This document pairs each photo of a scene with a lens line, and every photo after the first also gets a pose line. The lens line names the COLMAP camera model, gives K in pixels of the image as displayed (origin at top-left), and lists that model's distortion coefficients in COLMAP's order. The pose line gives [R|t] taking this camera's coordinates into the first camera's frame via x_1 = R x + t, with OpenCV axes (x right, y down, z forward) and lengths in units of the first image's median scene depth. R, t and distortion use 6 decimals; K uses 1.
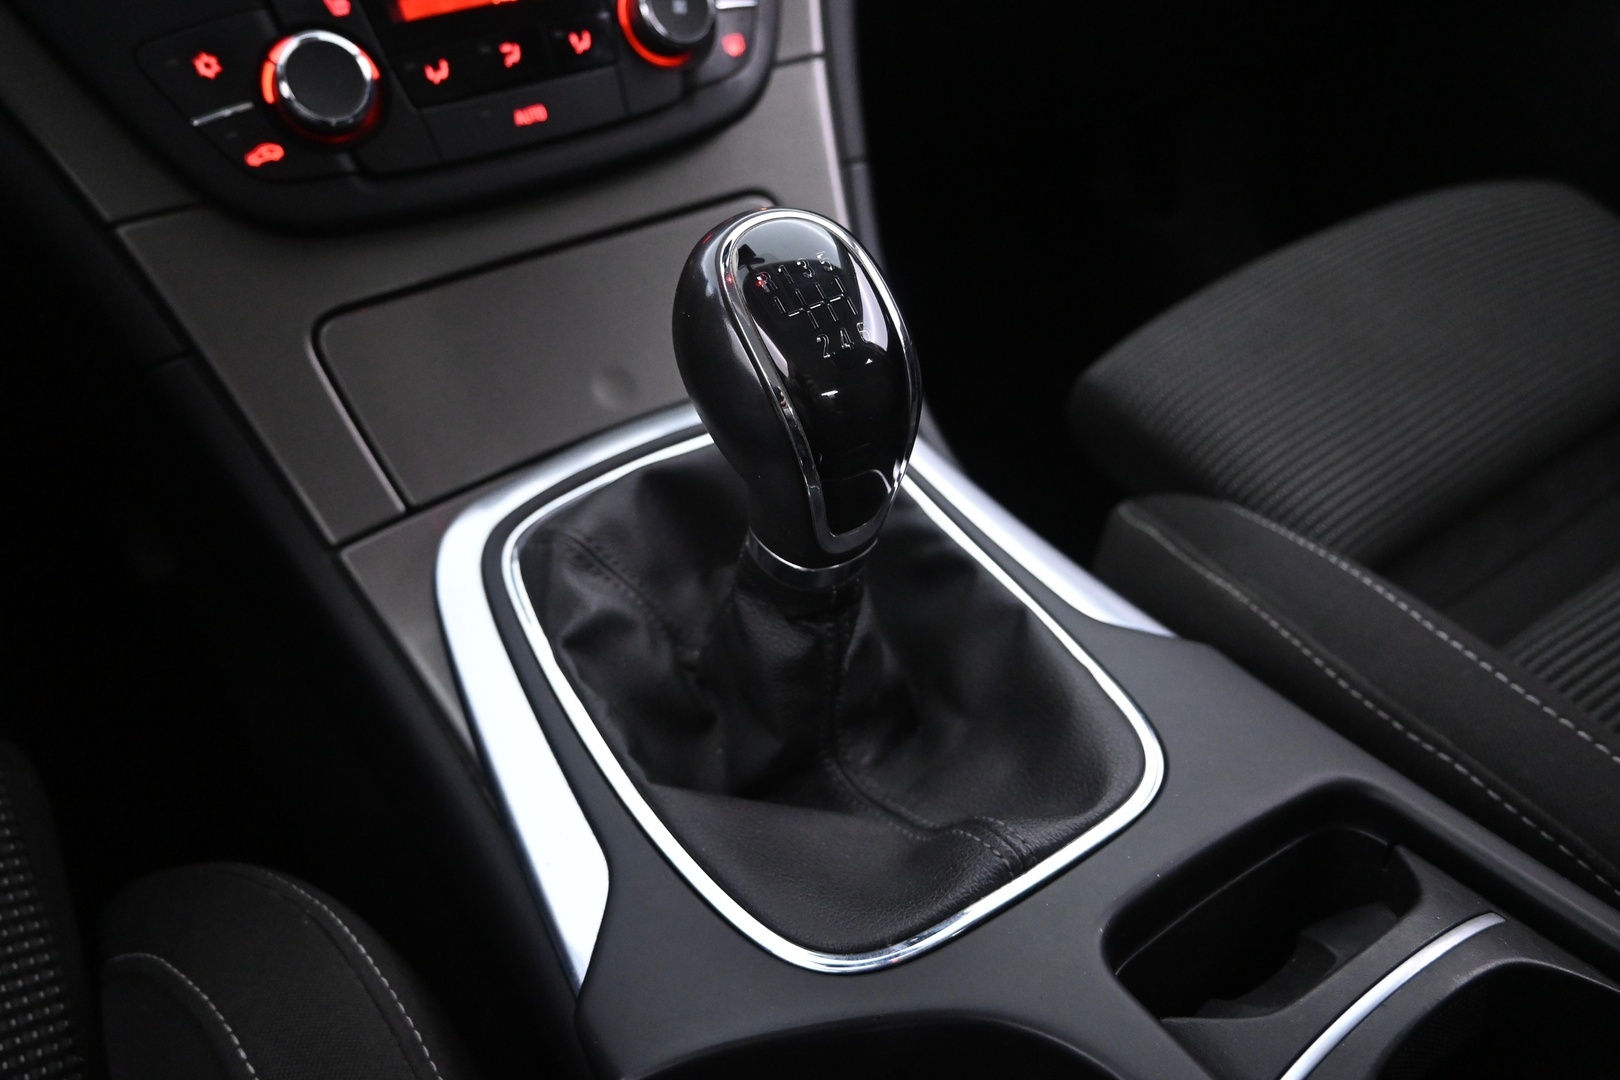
lens RADIAL K [[1144.1, 0, 810.9], [0, 1144.1, 537.6], [0, 0, 1]] dist [0.002212, -0.004831]
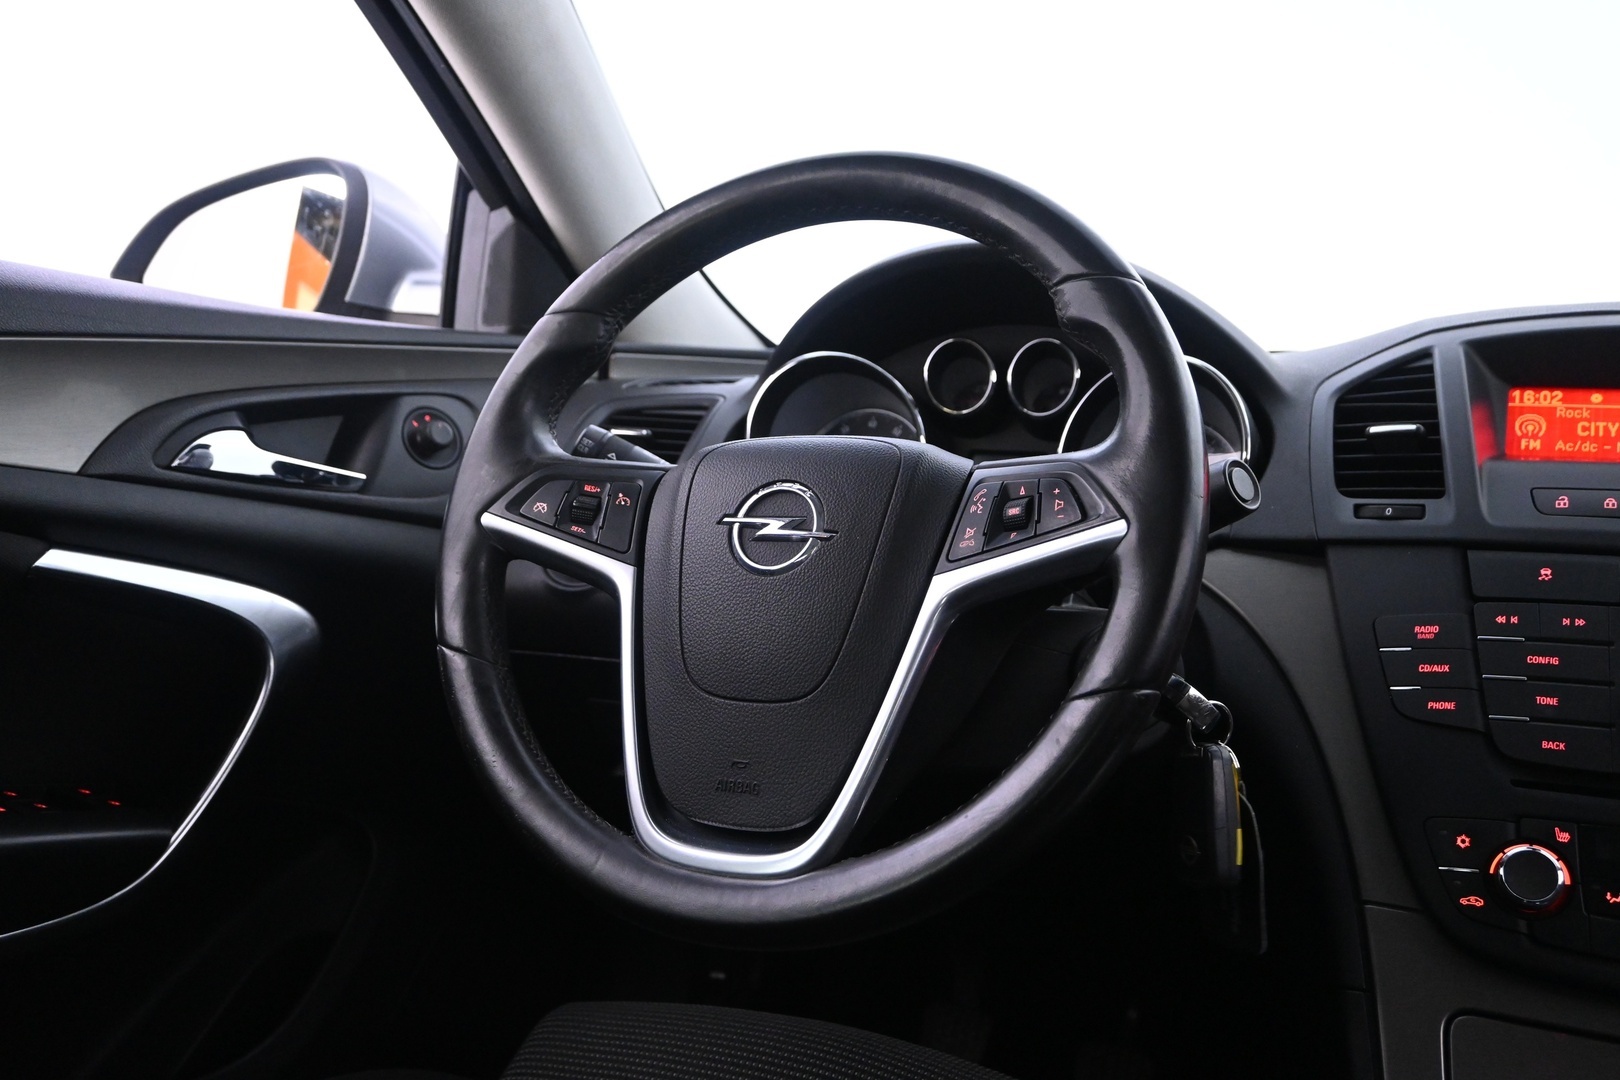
lens RADIAL K [[1427.7, 0, 816.1], [0, 1427.7, 537.2], [0, 0, 1]] dist [-0.000365, 0.027976]
pose [[0.539308, 0.161924, -0.826394, 0.557781], [-0.566655, 0.795709, -0.213889, 0.188654], [0.622936, 0.583633, 0.520888, -0.840142]]
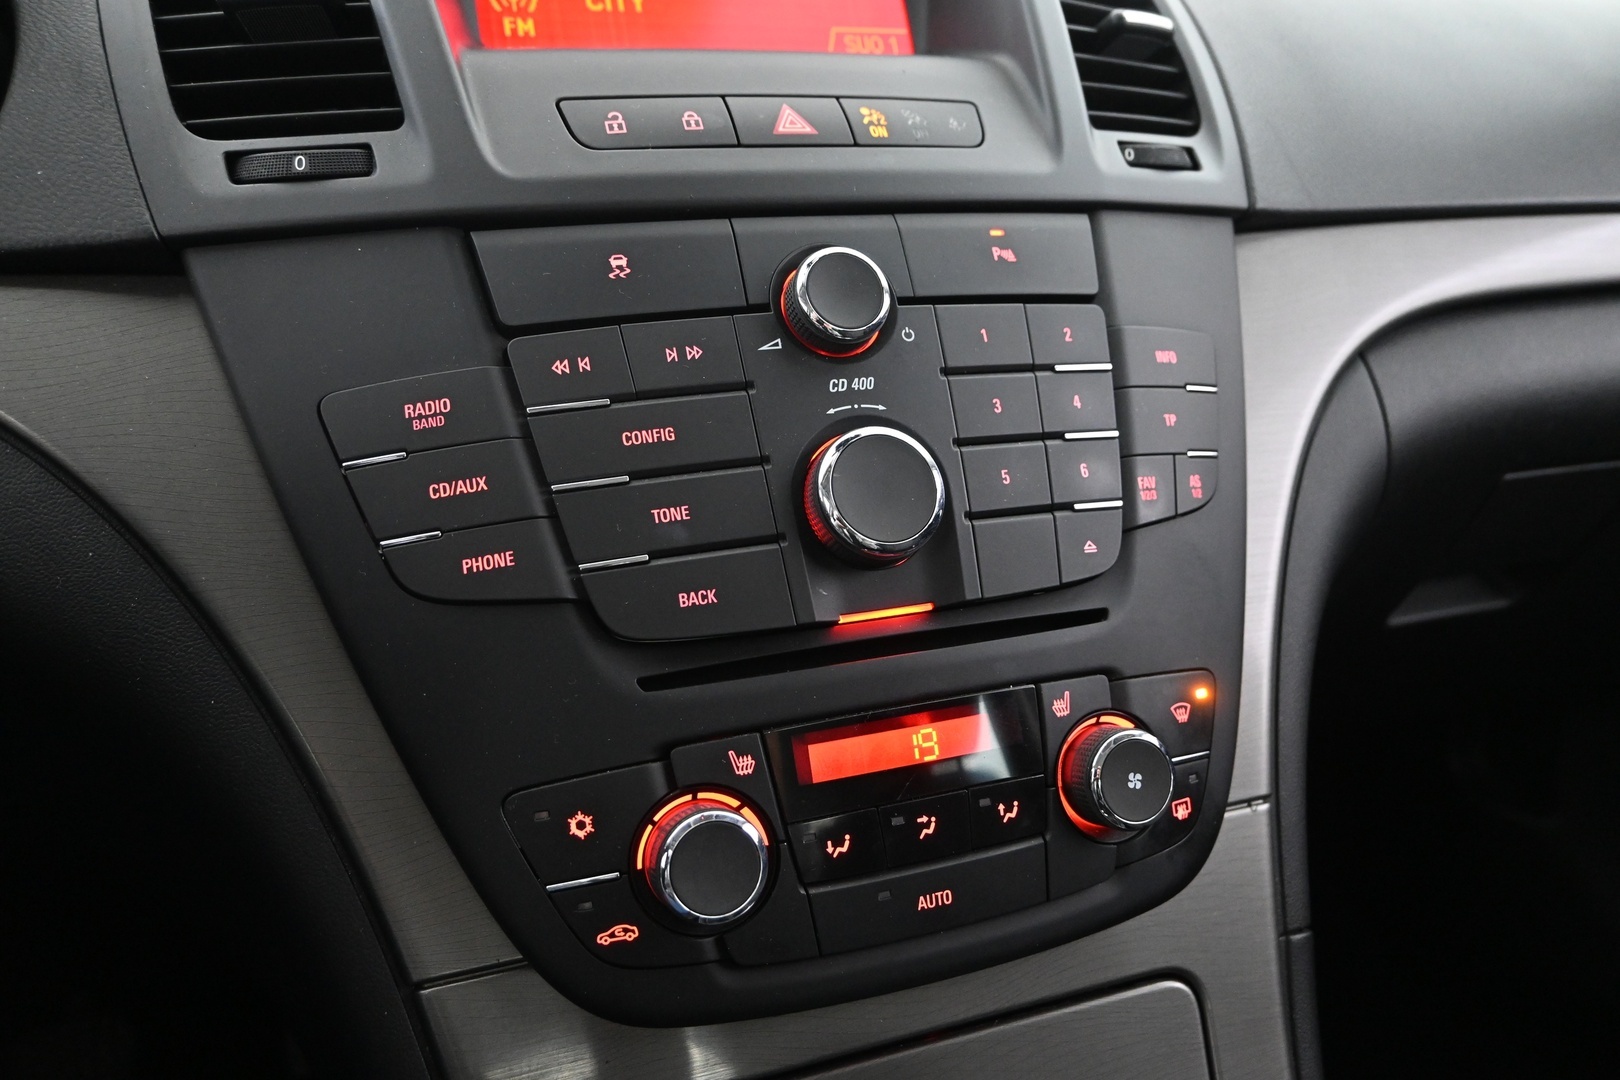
lens RADIAL K [[1183.9, 0, 817.1], [0, 1183.9, 531.8], [0, 0, 1]] dist [-0.010260, 0.004254]
pose [[0.974139, 0.145517, -0.172850, -0.234780], [-0.189623, 0.942499, -0.275207, -0.393564], [0.122863, 0.300866, 0.945719, 0.143286]]
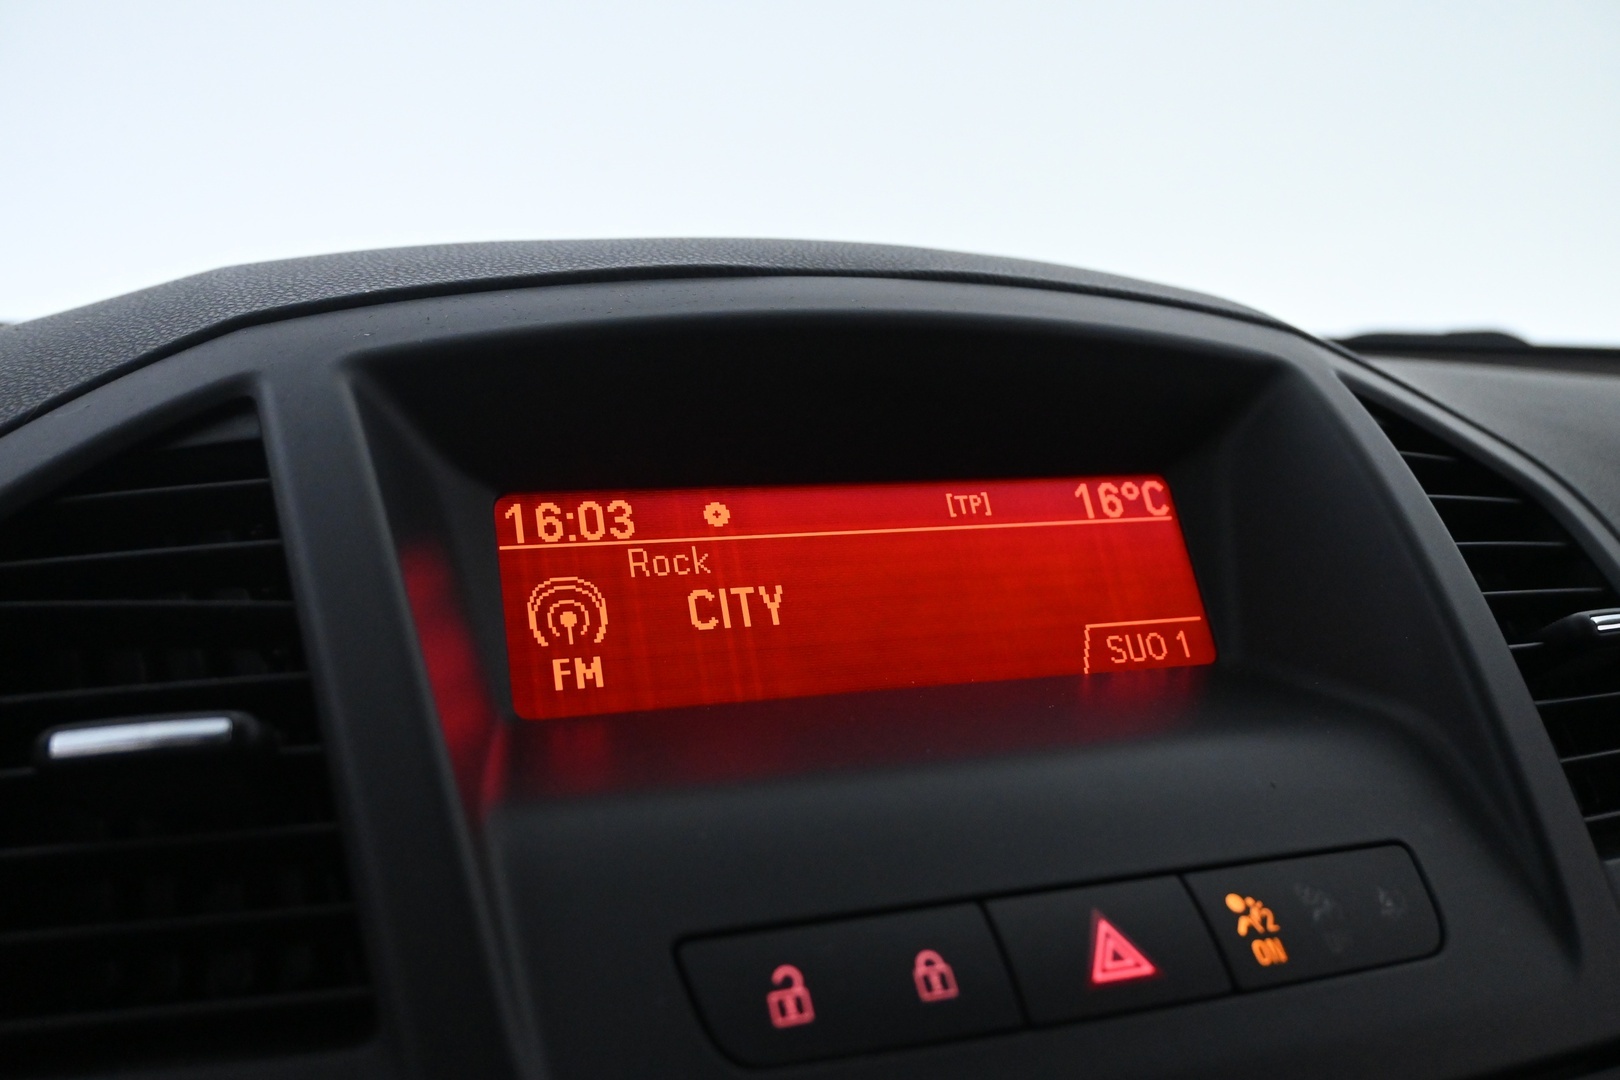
lens RADIAL K [[1435.7, 0, 809.9], [0, 1435.7, 542.4], [0, 0, 1]] dist [0.008940, 0.002908]
pose [[0.971811, 0.106828, -0.210167, -0.490214], [-0.195015, 0.865189, -0.461971, -0.819999], [0.132482, 0.489935, 0.861634, 0.325521]]
